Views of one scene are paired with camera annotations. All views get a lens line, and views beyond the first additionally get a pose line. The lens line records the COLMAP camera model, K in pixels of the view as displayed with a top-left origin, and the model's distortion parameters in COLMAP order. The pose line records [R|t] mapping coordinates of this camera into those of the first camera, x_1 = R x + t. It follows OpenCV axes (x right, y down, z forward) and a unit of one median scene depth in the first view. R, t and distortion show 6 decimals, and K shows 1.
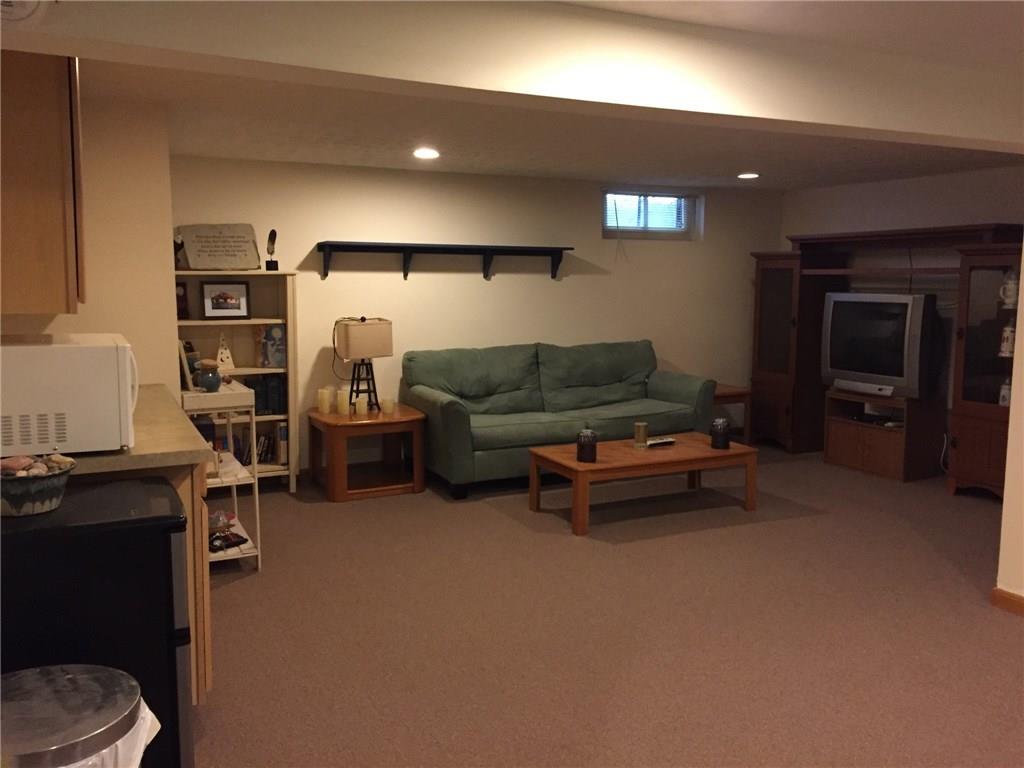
lens RADIAL K [[875.3, 0, 512.0], [0, 875.3, 384.0], [0, 0, 1]] dist [0.058021, 0.001581]
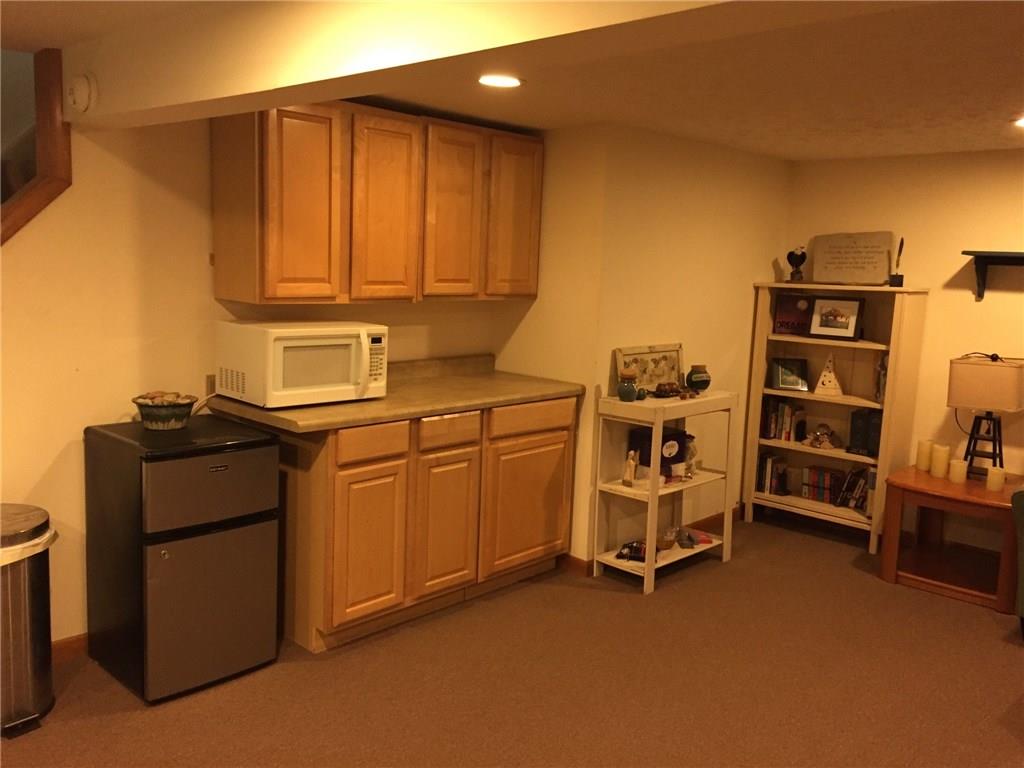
lens RADIAL K [[875.3, 0, 512.0], [0, 875.3, 384.0], [0, 0, 1]] dist [0.058021, 0.001581]
pose [[0.348960, 0.143617, -0.926067, 0.394623], [-0.156151, 0.983284, 0.093650, -0.061013], [0.924037, 0.111927, 0.365553, 0.373320]]
